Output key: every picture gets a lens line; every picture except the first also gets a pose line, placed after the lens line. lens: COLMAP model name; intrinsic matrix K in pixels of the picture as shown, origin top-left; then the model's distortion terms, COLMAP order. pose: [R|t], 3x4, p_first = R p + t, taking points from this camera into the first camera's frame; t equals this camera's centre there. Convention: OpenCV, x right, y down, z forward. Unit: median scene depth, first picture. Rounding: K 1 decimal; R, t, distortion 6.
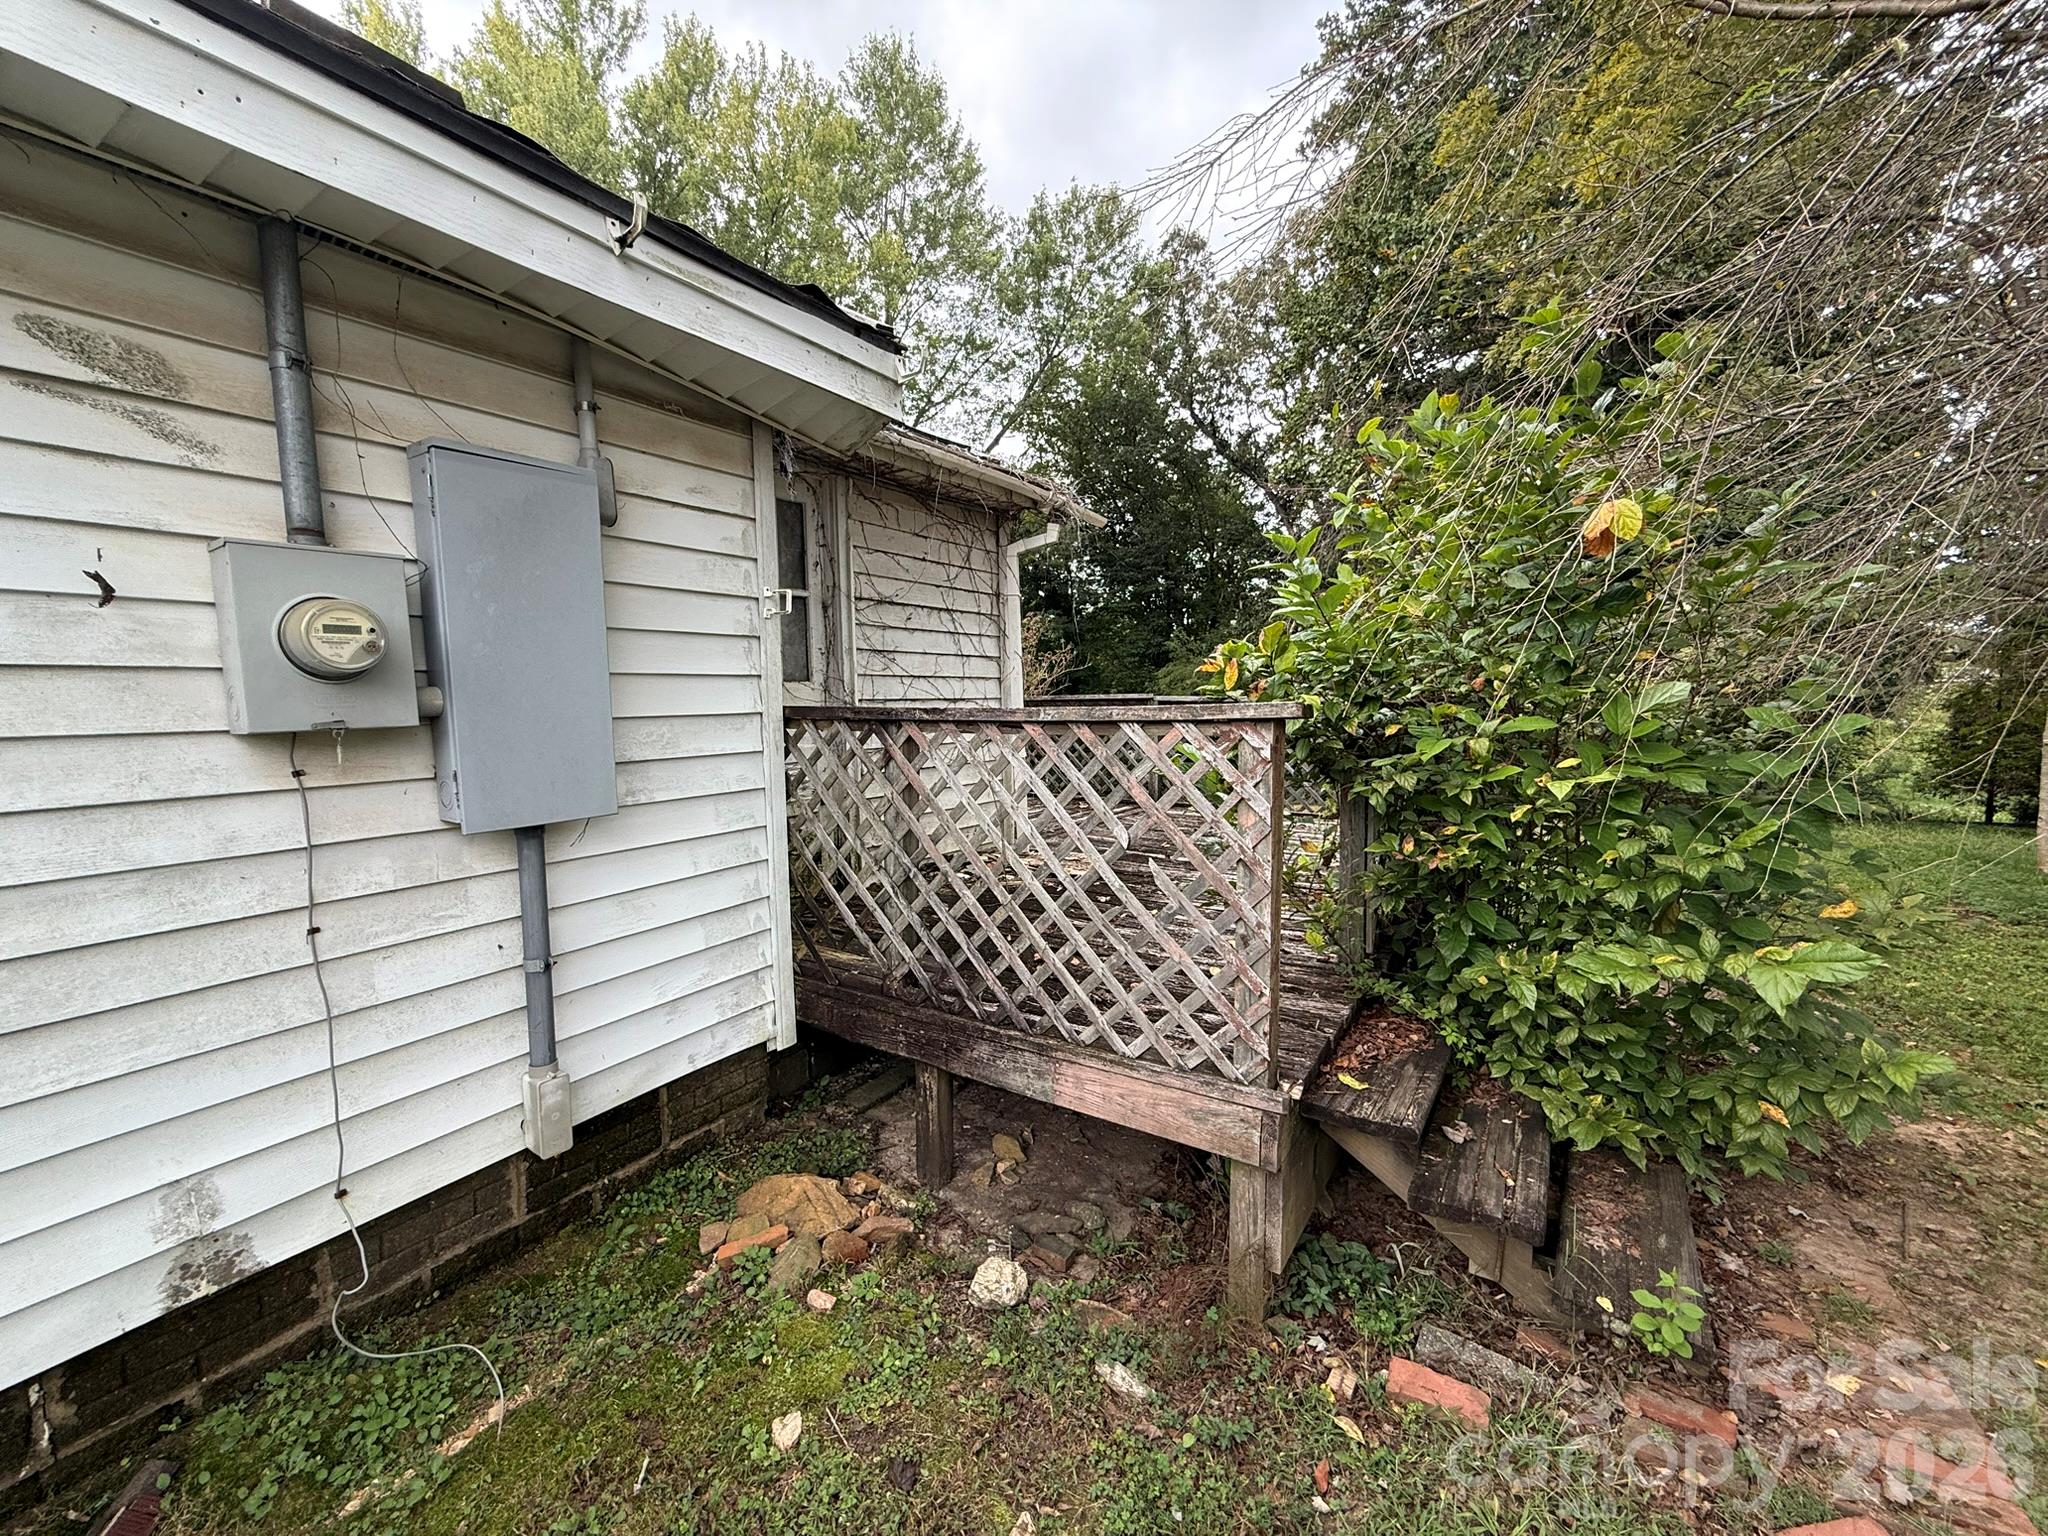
lens RADIAL K [[815.4, 0, 1027.2], [0, 815.4, 758.0], [0, 0, 1]] dist [0.000045, -0.000123]
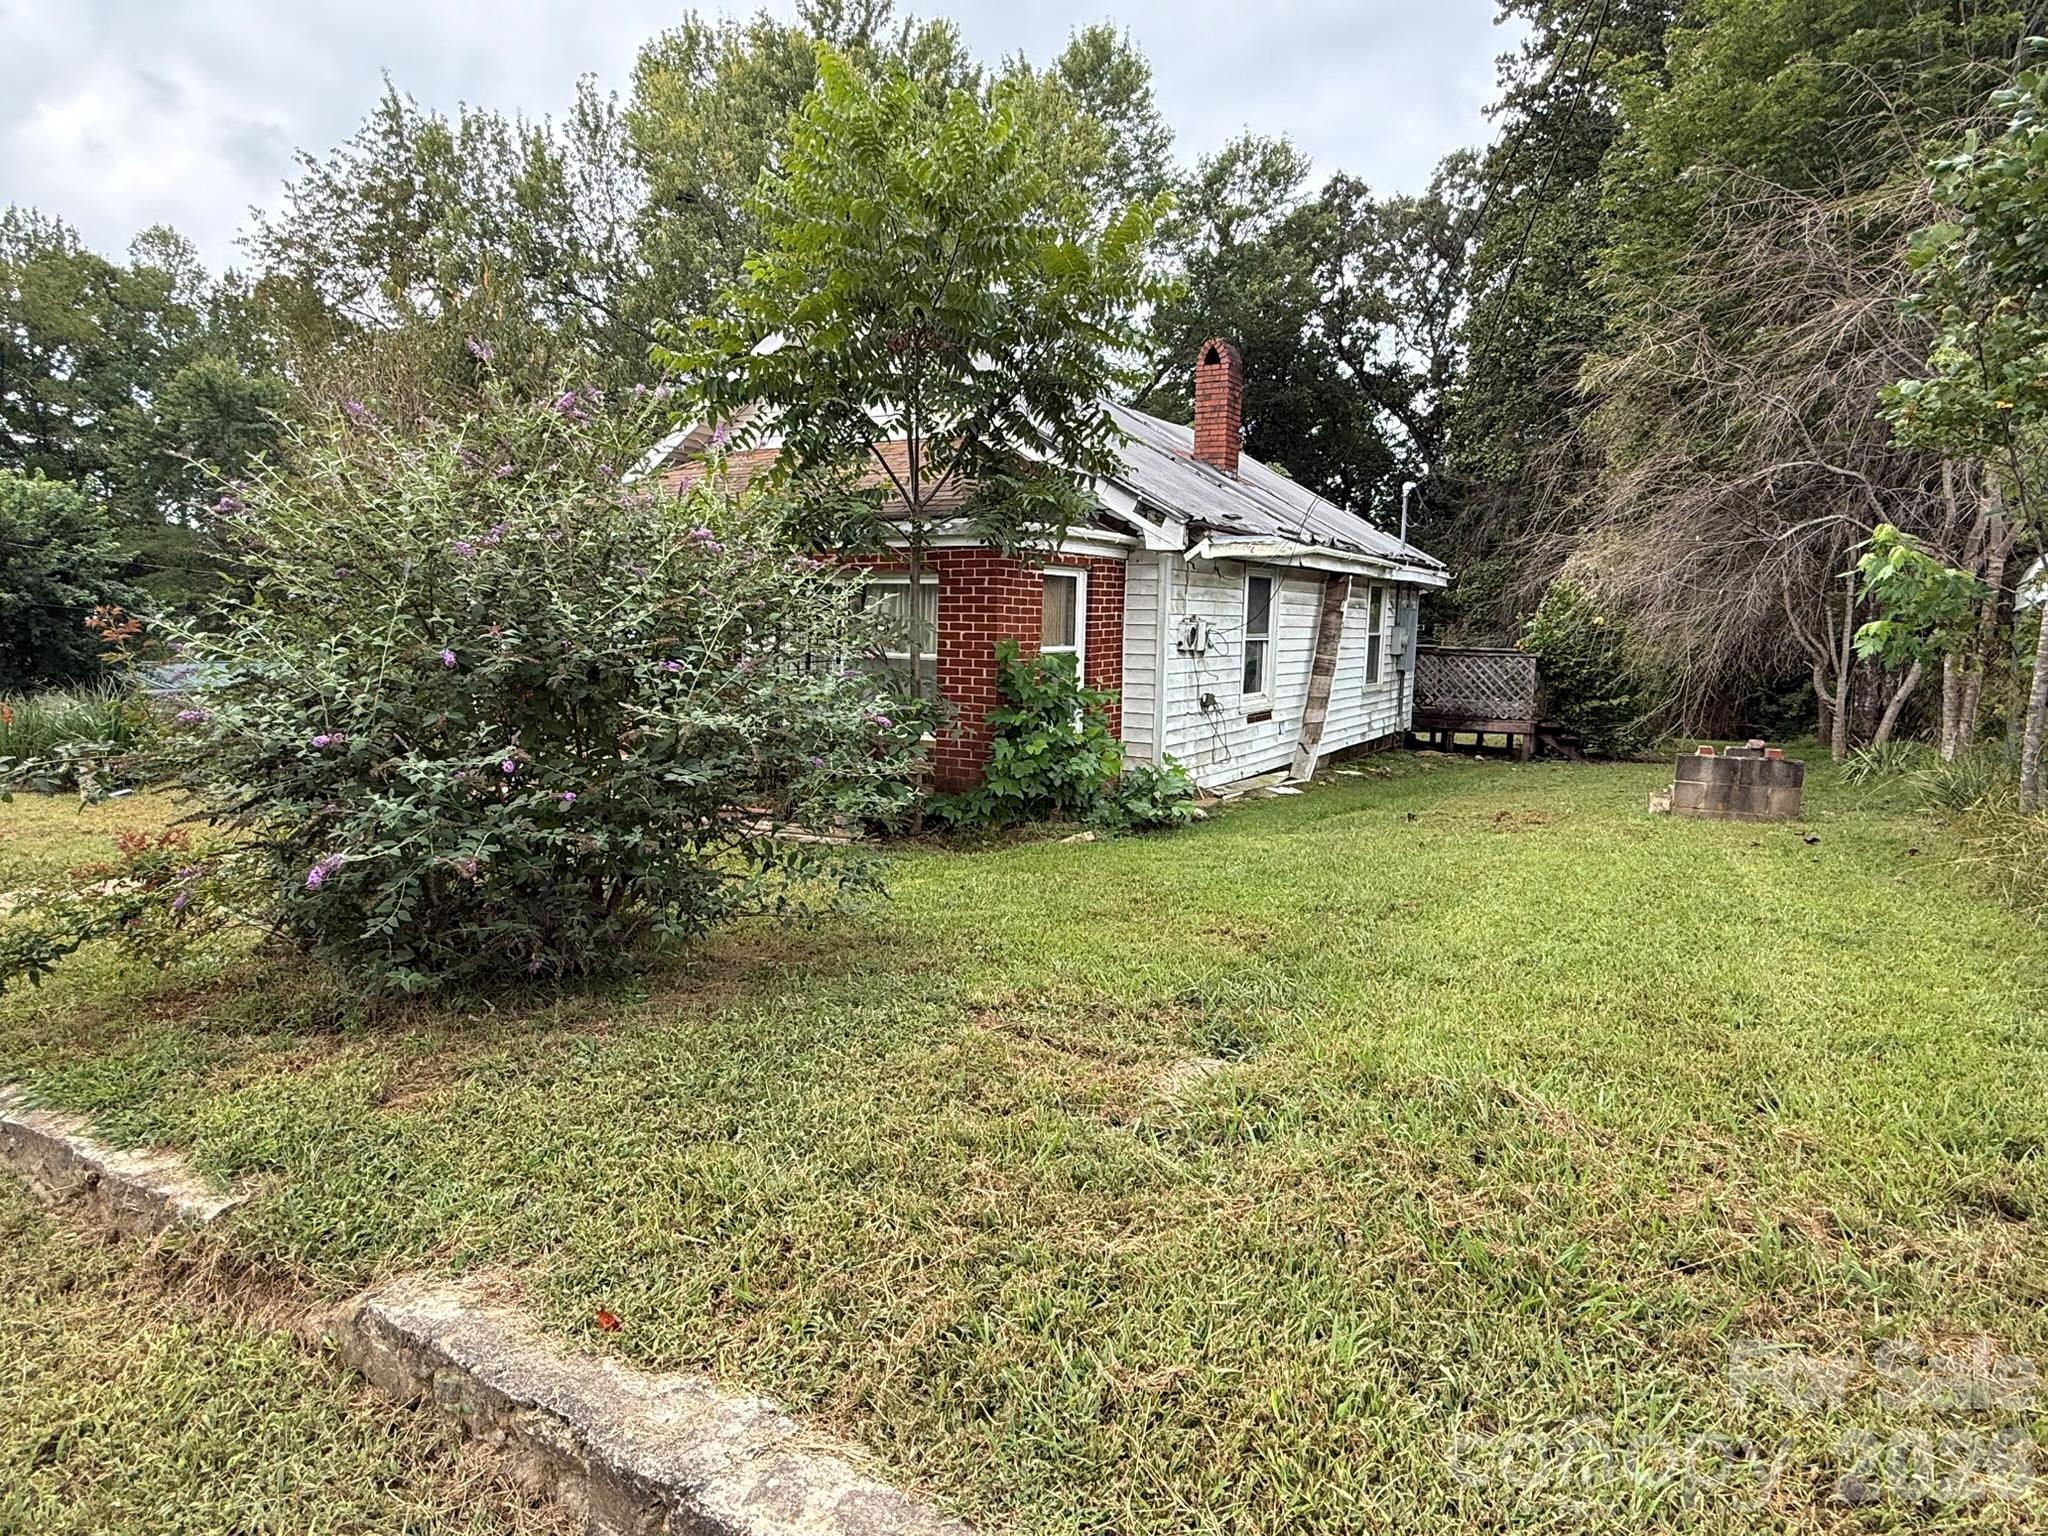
lens RADIAL K [[1143.0, 0, 1020.2], [0, 1143.0, 766.2], [0, 0, 1]] dist [-0.004076, 0.002971]
pose [[0.999441, 0.026916, 0.019815, -0.238616], [-0.027891, 0.998325, 0.050684, 0.028529], [-0.018417, -0.051209, 0.998518, -0.482751]]
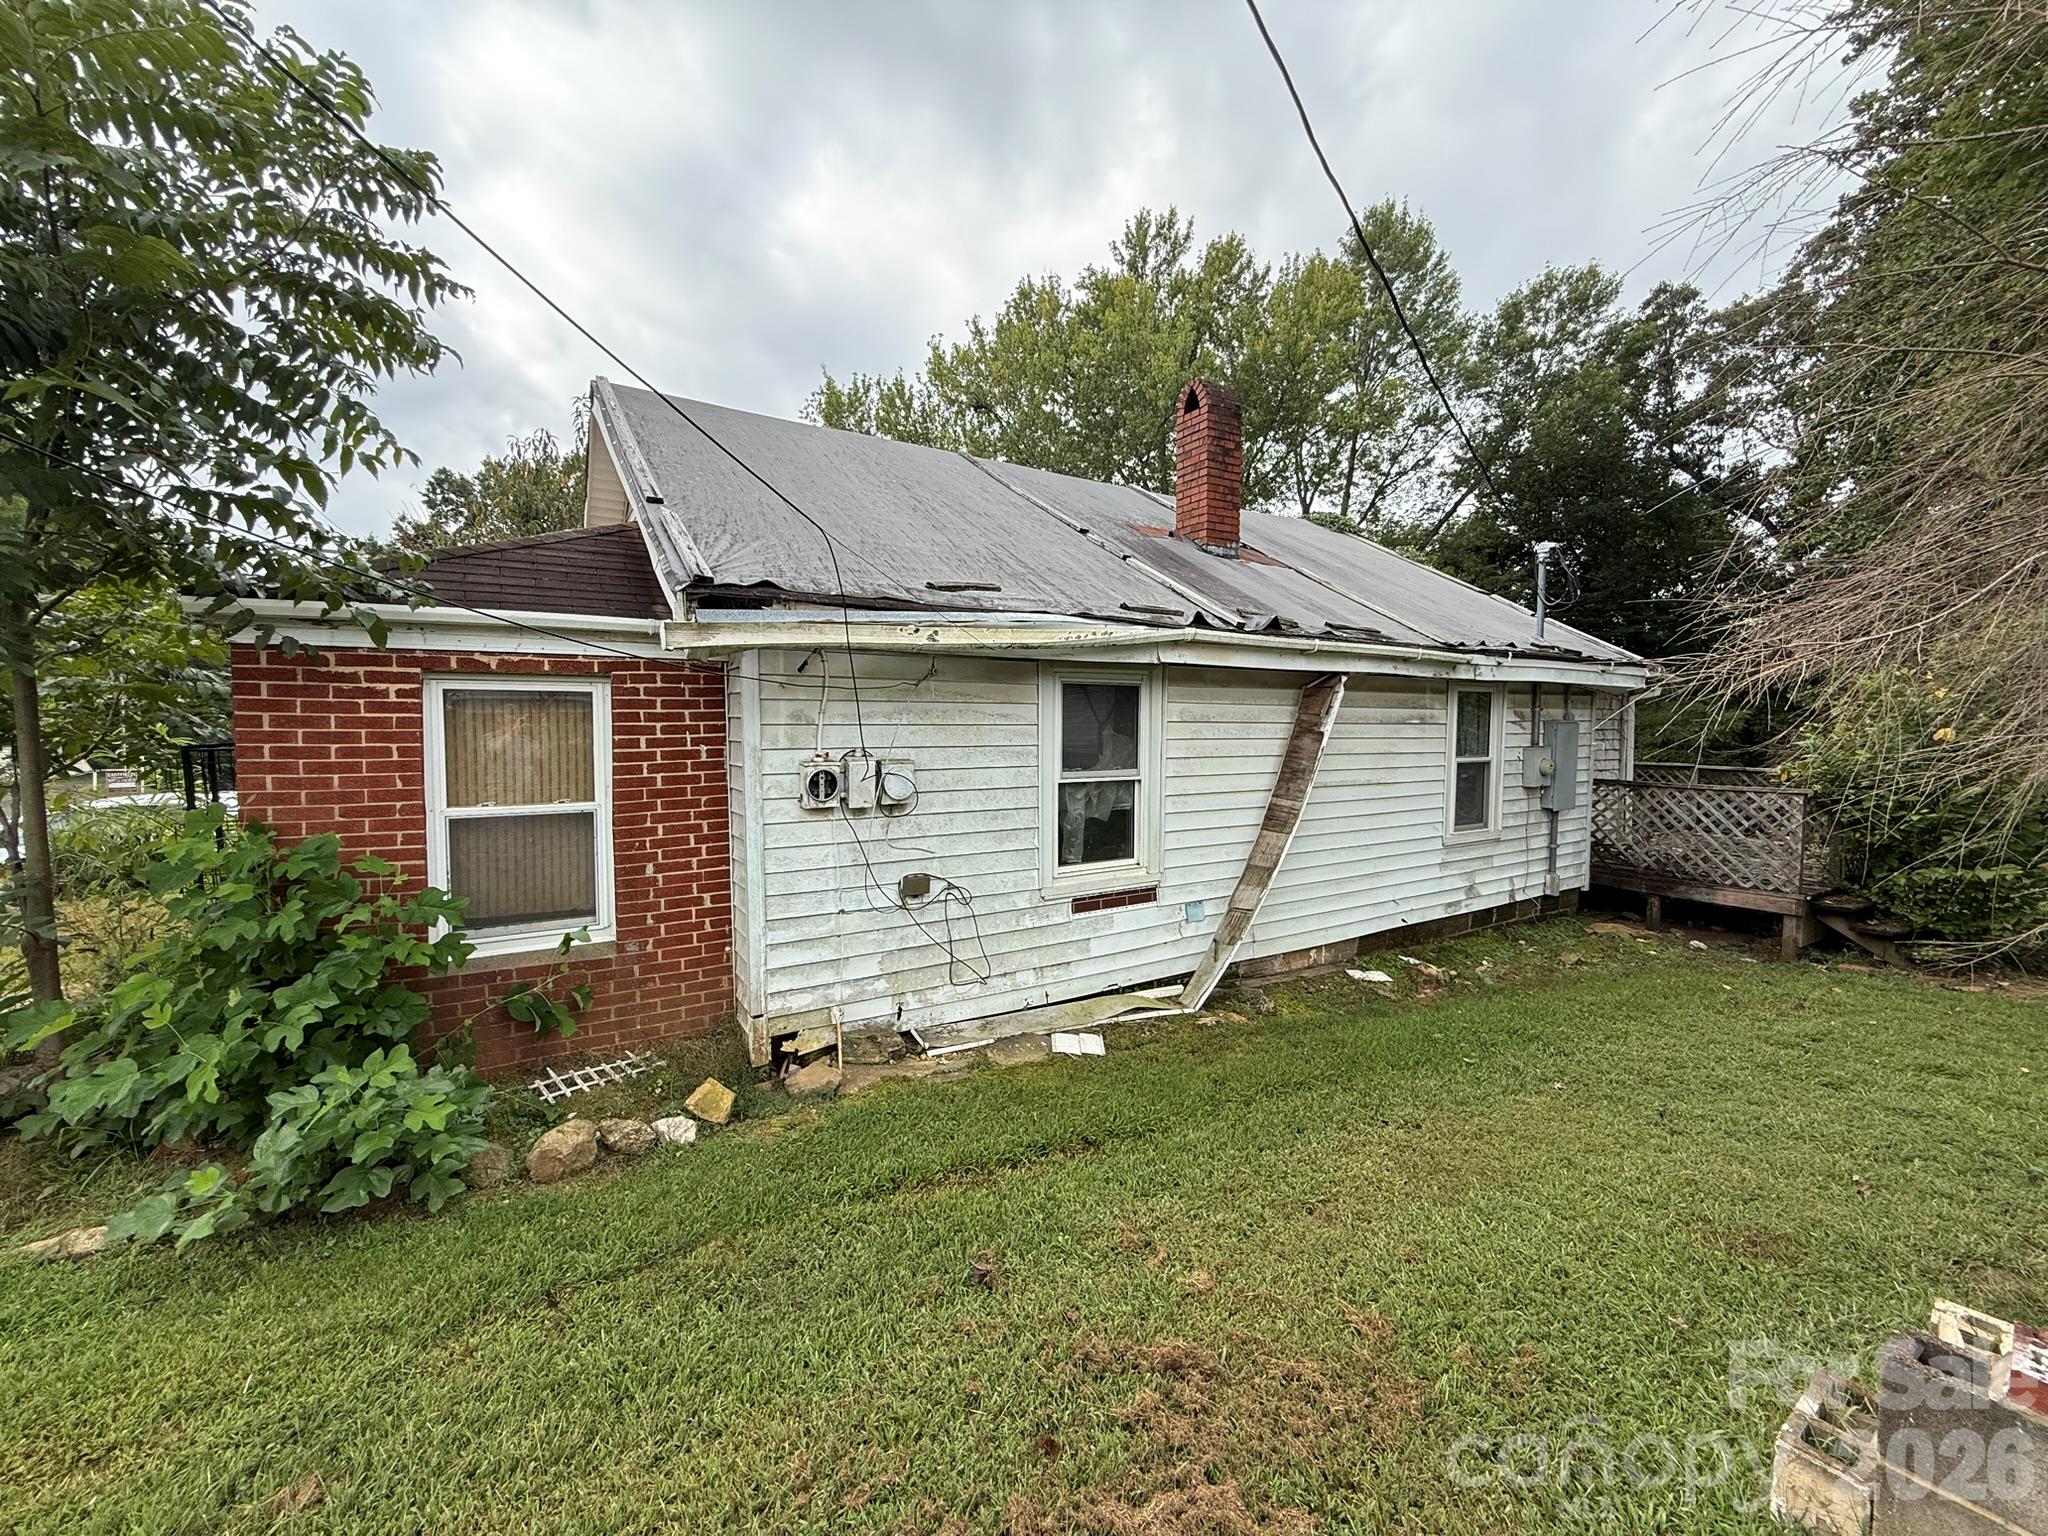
lens RADIAL K [[815.4, 0, 1025.6], [0, 815.4, 765.4], [0, 0, 1]] dist [0.000045, -0.000123]
pose [[0.905230, 0.036702, -0.423334, -0.089562], [-0.046818, 0.998812, -0.013517, 0.002668], [0.422335, 0.032056, 0.905873, -0.258134]]
